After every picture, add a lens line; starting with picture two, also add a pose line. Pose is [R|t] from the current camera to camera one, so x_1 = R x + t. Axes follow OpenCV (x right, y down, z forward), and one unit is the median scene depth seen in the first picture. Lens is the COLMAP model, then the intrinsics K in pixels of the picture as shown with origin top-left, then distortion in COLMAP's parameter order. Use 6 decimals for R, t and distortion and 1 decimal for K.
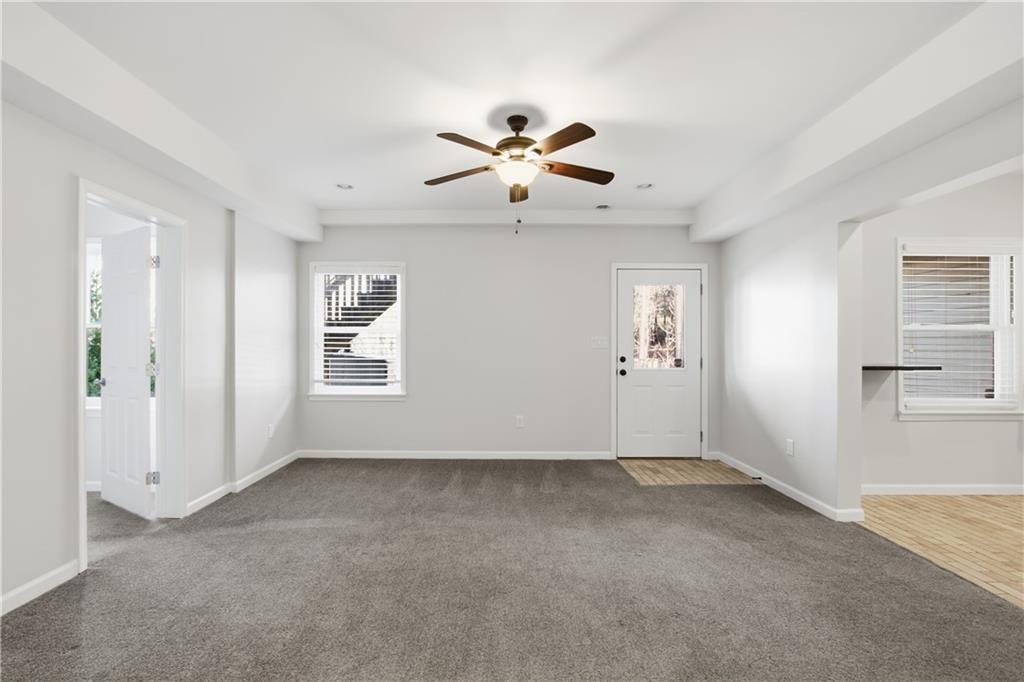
lens RADIAL K [[481.3, 0, 510.3], [0, 481.3, 341.1], [0, 0, 1]] dist [-0.001601, -0.000174]
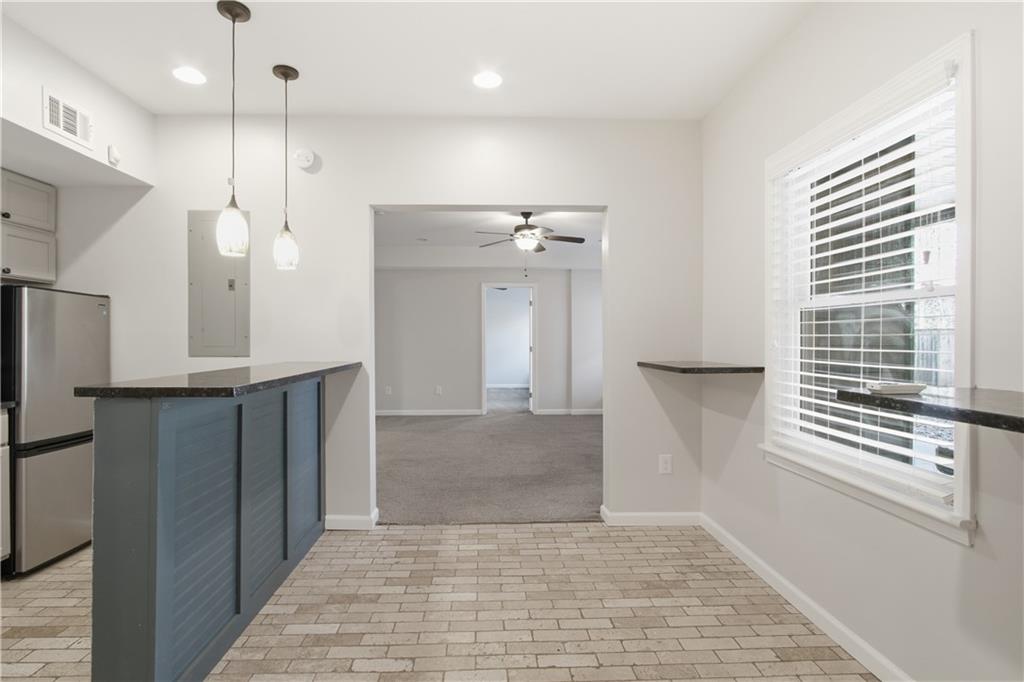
lens RADIAL K [[493.2, 0, 496.3], [0, 493.2, 341.5], [0, 0, 1]] dist [-0.007498, 0.000732]
pose [[0.022818, 0.000219, -0.999740, 1.659269], [0.002687, 0.999996, 0.000281, 0.016844], [0.999736, -0.002692, 0.022817, 0.751968]]
